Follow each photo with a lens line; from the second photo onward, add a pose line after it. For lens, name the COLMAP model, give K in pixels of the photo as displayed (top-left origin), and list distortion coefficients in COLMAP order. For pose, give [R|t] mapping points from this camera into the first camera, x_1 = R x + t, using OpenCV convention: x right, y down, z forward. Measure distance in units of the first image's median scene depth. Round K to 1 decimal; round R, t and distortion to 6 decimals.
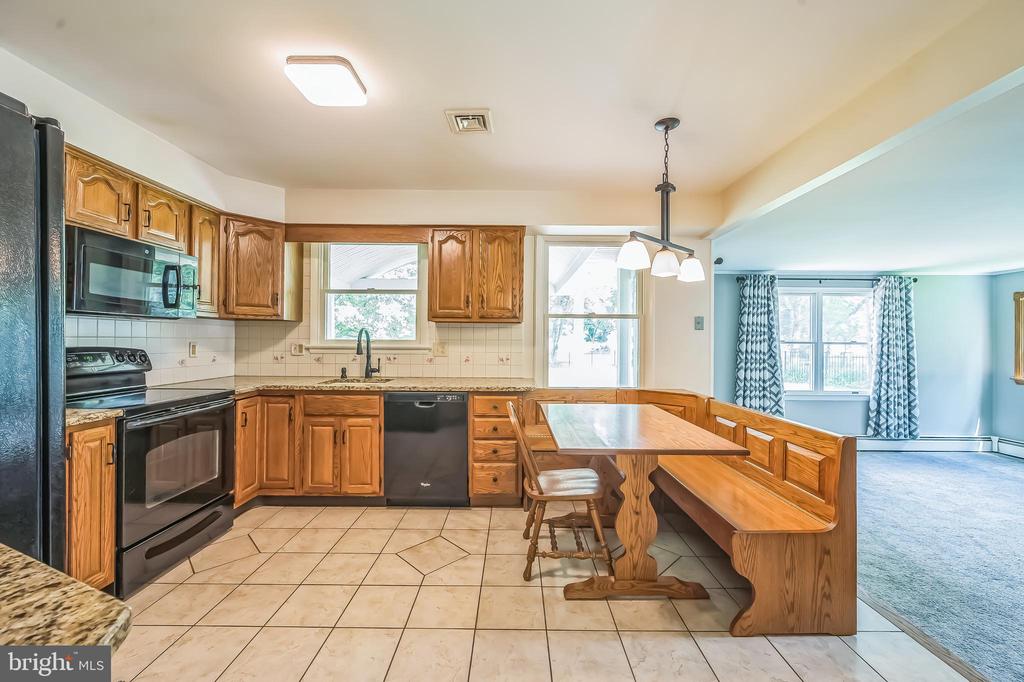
lens RADIAL K [[410.0, 0, 511.9], [0, 410.0, 340.5], [0, 0, 1]] dist [-0.003459, -0.000433]
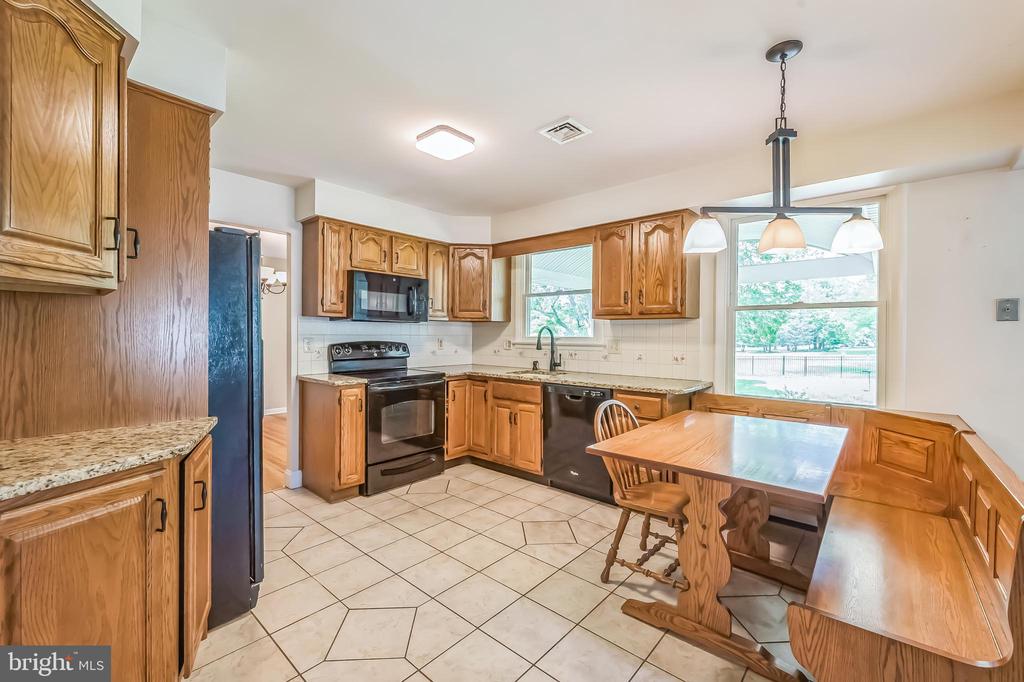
lens RADIAL K [[426.5, 0, 509.7], [0, 426.5, 338.8], [0, 0, 1]] dist [-0.000313, -0.000433]
pose [[0.750822, 0.004630, -0.660488, 0.394479], [-0.002636, 0.999988, 0.004013, -0.001038], [0.660499, -0.001272, 0.750826, 0.060303]]
